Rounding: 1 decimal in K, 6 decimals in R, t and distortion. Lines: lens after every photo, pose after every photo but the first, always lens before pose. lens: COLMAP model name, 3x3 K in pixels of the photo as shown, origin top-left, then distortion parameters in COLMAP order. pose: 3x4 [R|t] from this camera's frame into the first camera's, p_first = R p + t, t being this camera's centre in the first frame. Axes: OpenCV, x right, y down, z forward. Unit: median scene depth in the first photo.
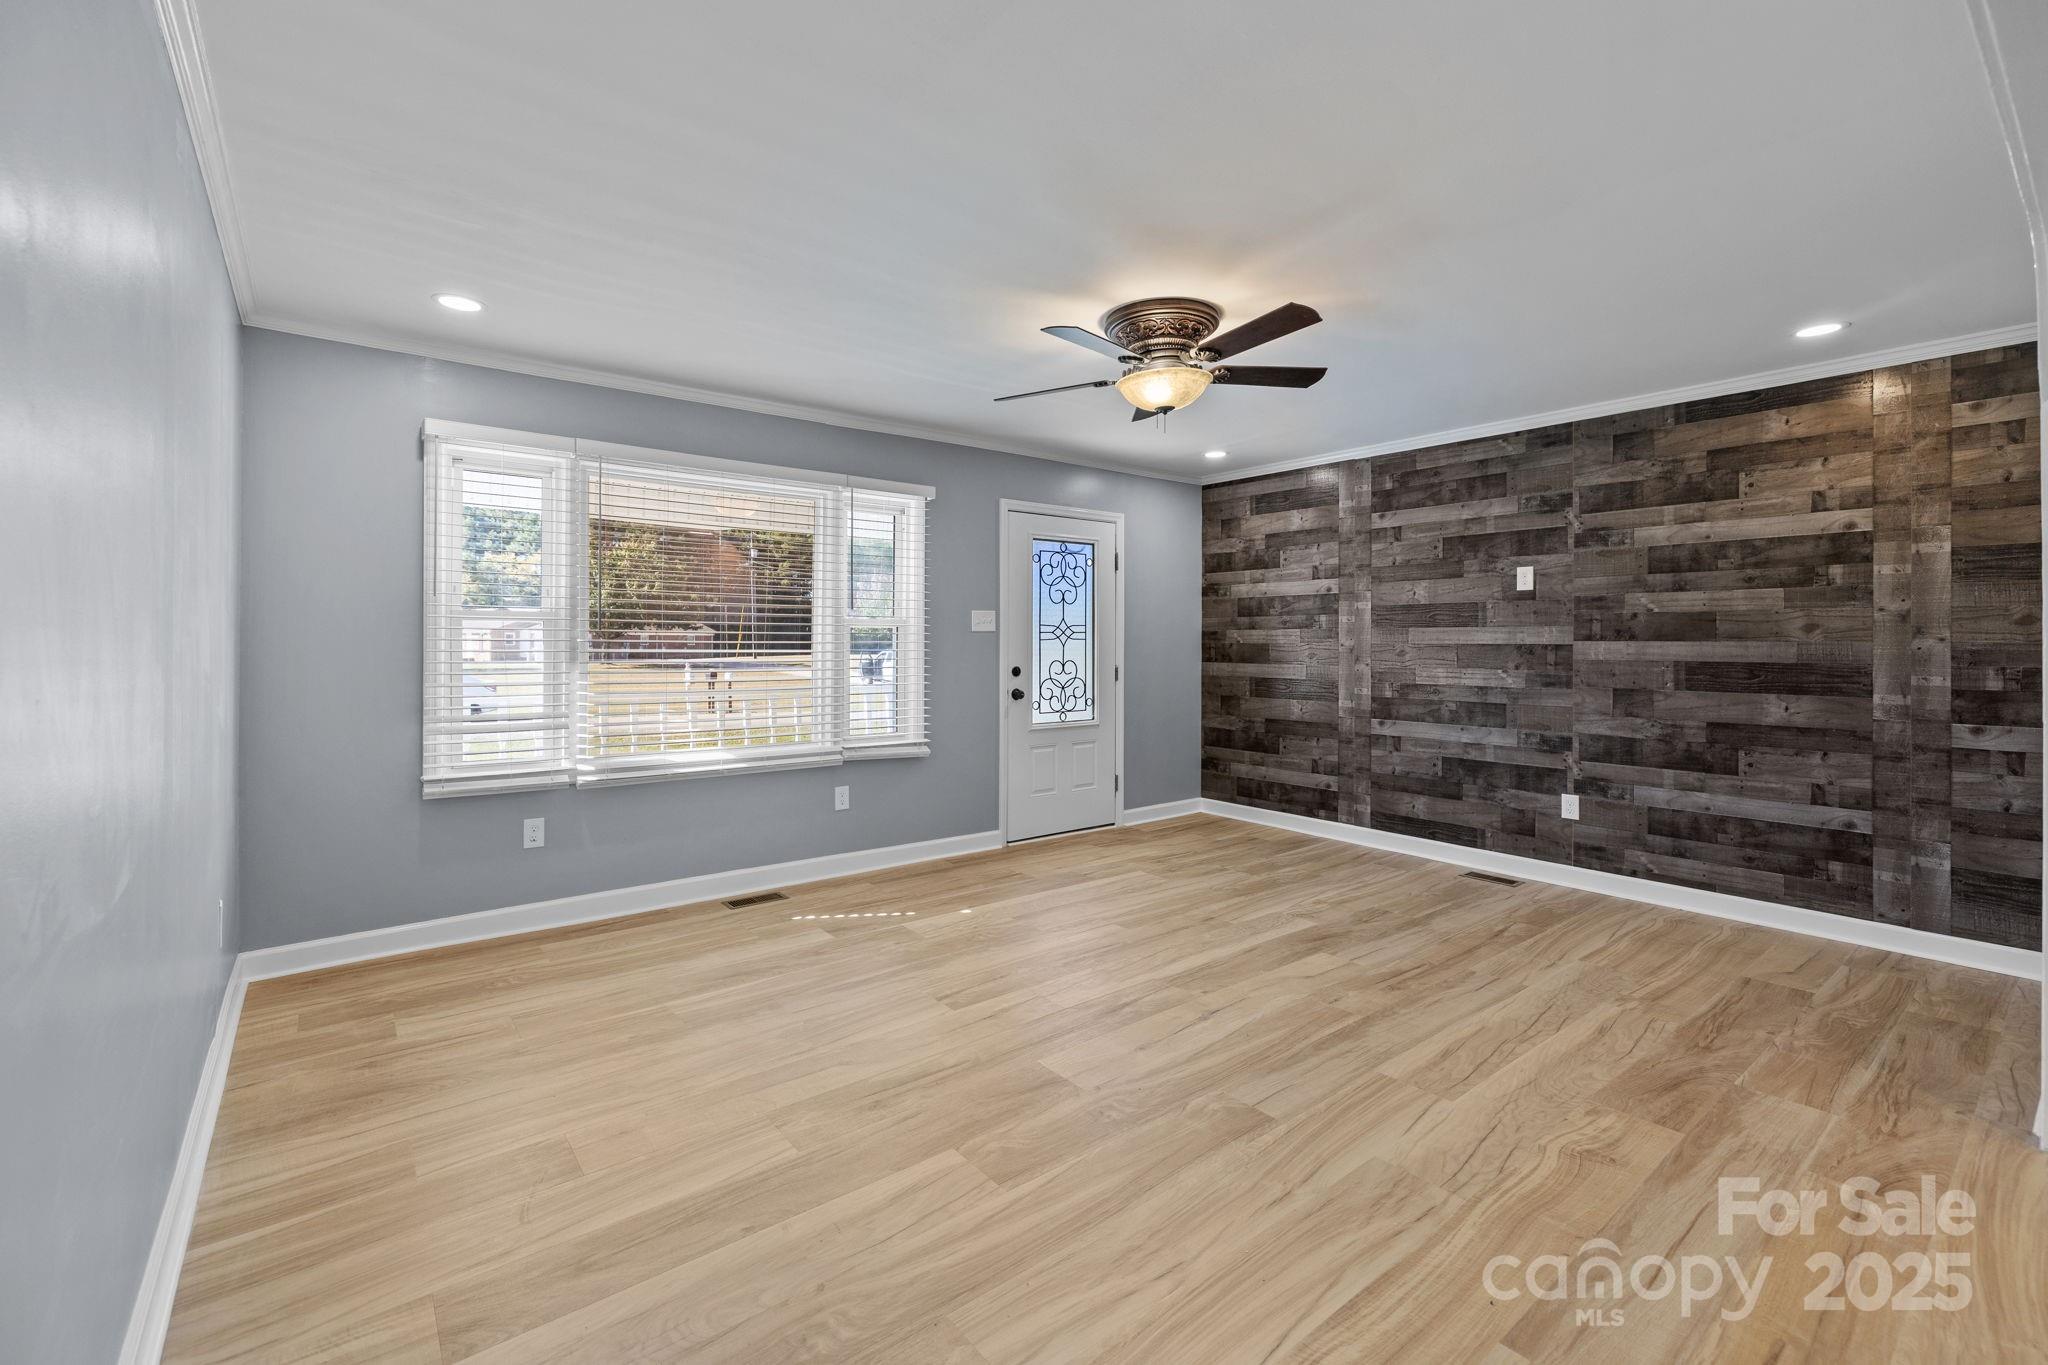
lens RADIAL K [[872.2, 0, 1015.5], [0, 872.2, 643.4], [0, 0, 1]] dist [-0.011433, -0.000865]
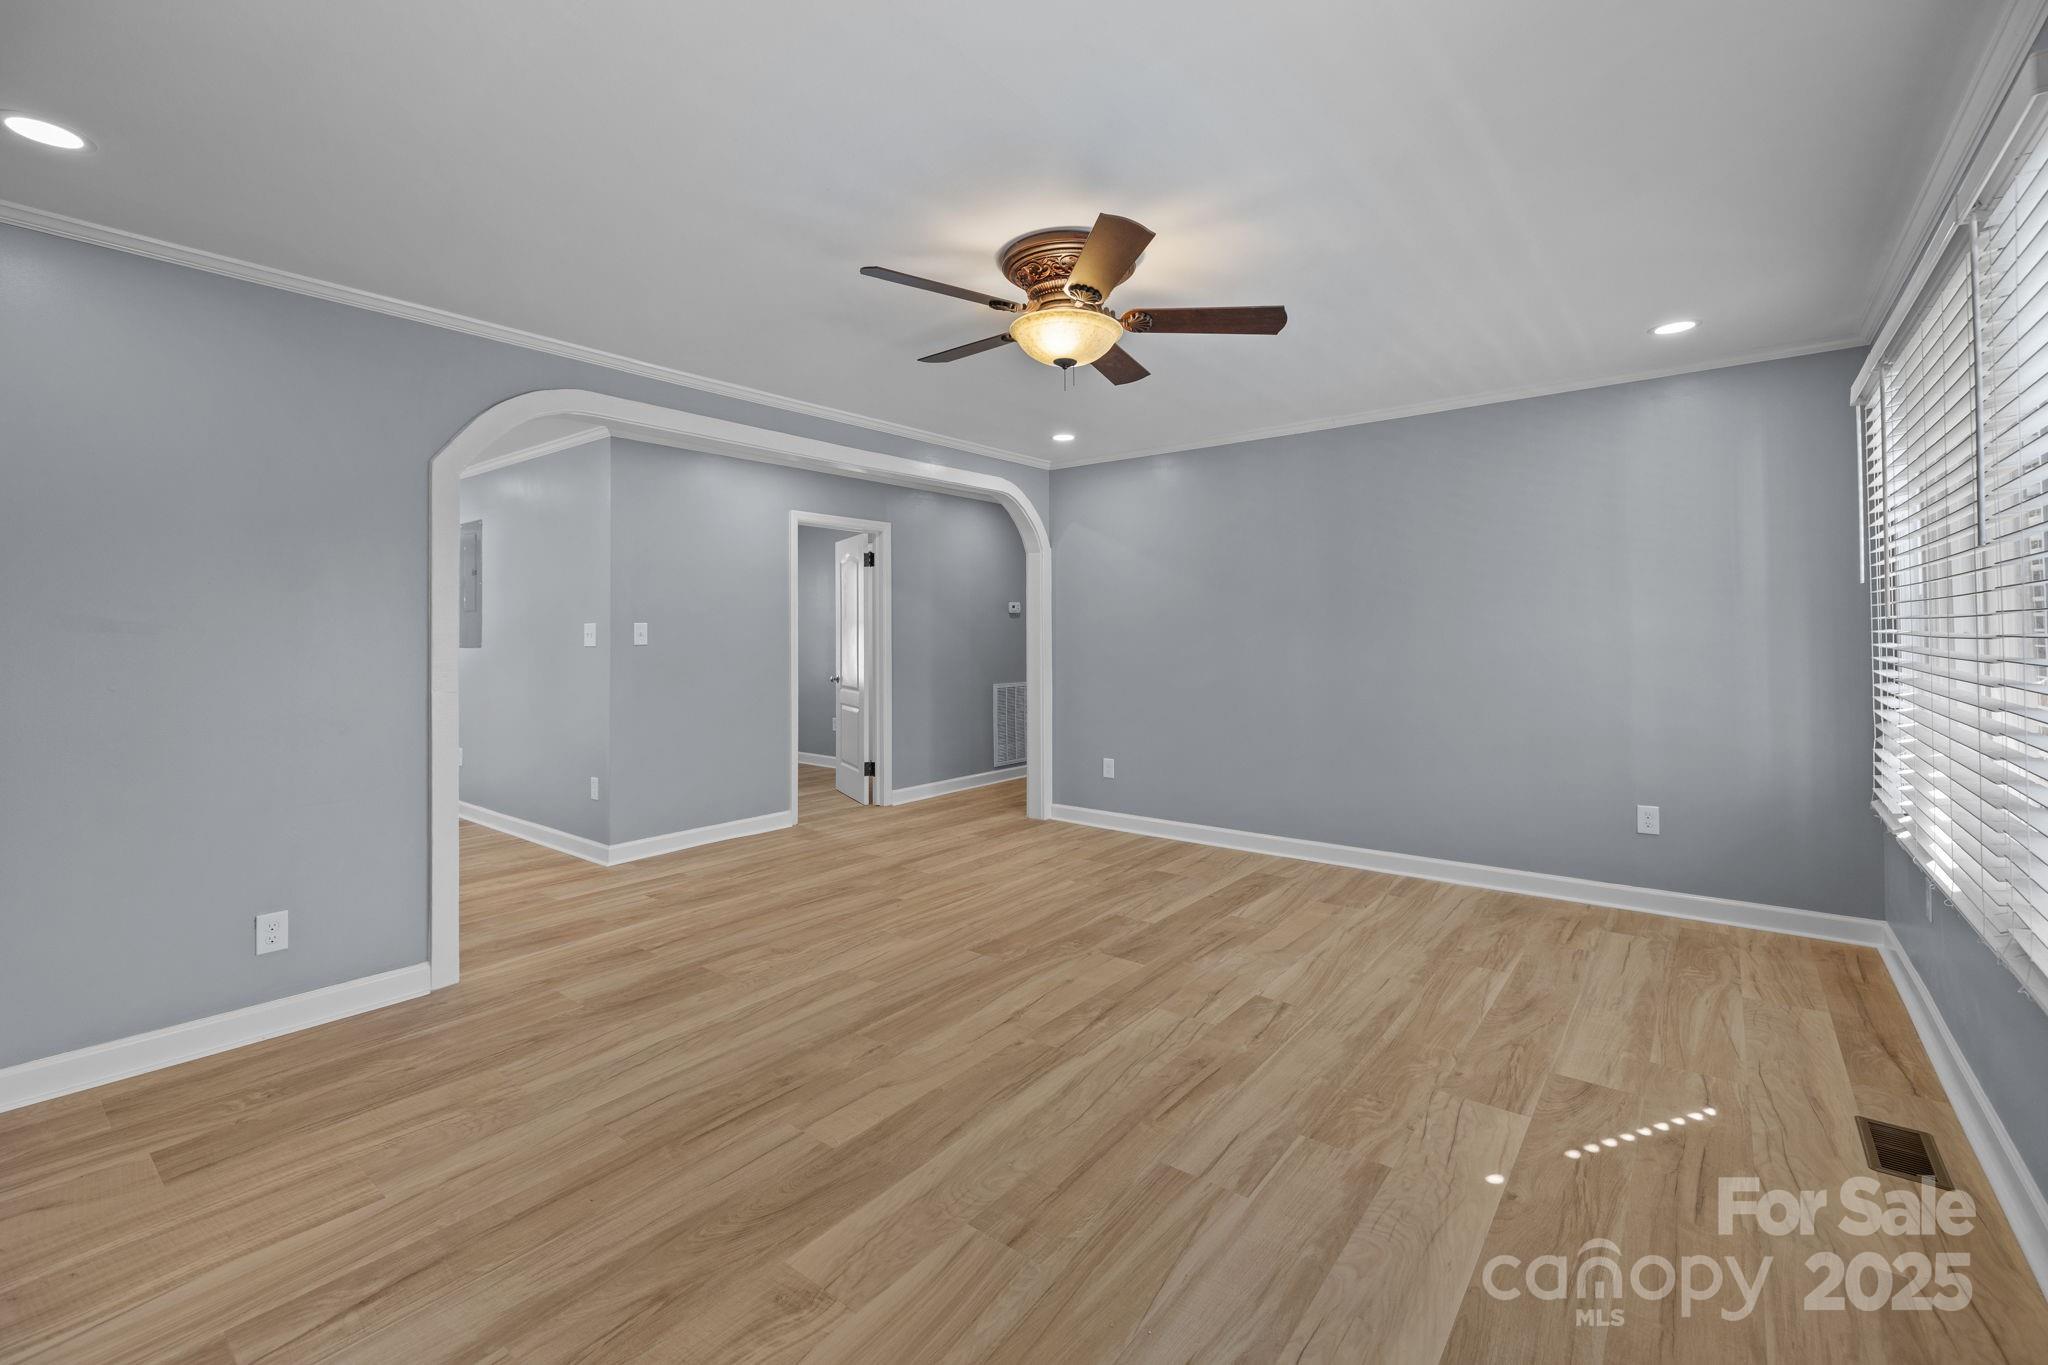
lens RADIAL K [[872.2, 0, 1022.0], [0, 872.2, 630.8], [0, 0, 1]] dist [-0.011433, -0.000865]
pose [[-0.971685, 0.001704, -0.236275, 0.432445], [0.003159, 0.999978, -0.005780, -0.002485], [0.236260, -0.006363, -0.971669, 1.905394]]
